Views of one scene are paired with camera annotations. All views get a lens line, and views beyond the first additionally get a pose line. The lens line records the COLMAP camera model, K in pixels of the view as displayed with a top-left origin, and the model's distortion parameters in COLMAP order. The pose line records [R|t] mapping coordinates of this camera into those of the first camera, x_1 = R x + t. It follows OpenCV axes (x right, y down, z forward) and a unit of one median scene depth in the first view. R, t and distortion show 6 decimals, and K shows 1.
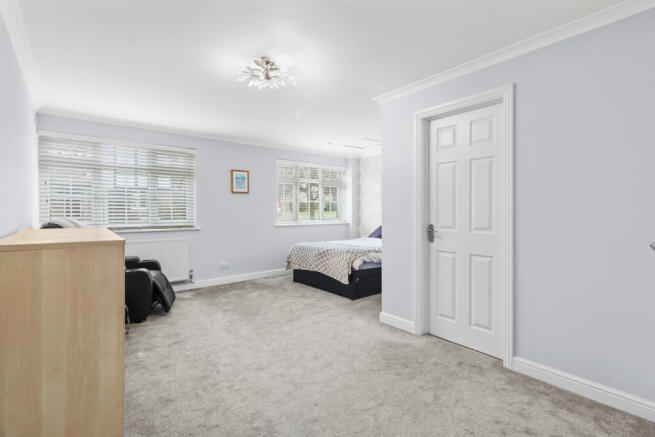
lens RADIAL K [[312.4, 0, 330.6], [0, 312.4, 215.5], [0, 0, 1]] dist [0.003296, 0.001135]
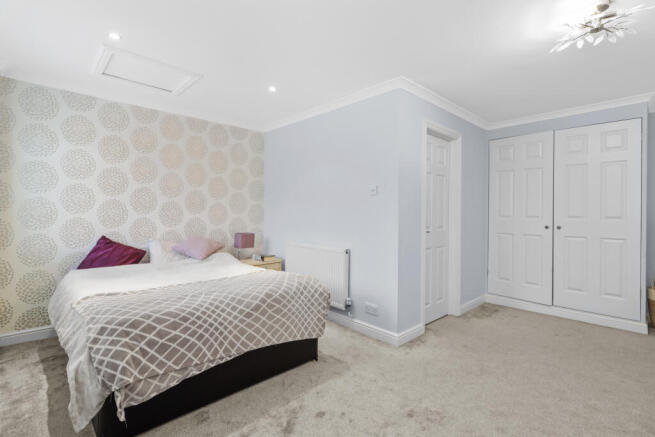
lens RADIAL K [[312.4, 0, 330.6], [0, 312.4, 215.5], [0, 0, 1]] dist [0.003296, 0.001135]
pose [[-0.076513, -0.002292, 0.997066, -0.513718], [0.011385, 0.999930, 0.003173, -0.010683], [-0.997004, 0.011595, -0.076482, 0.966554]]
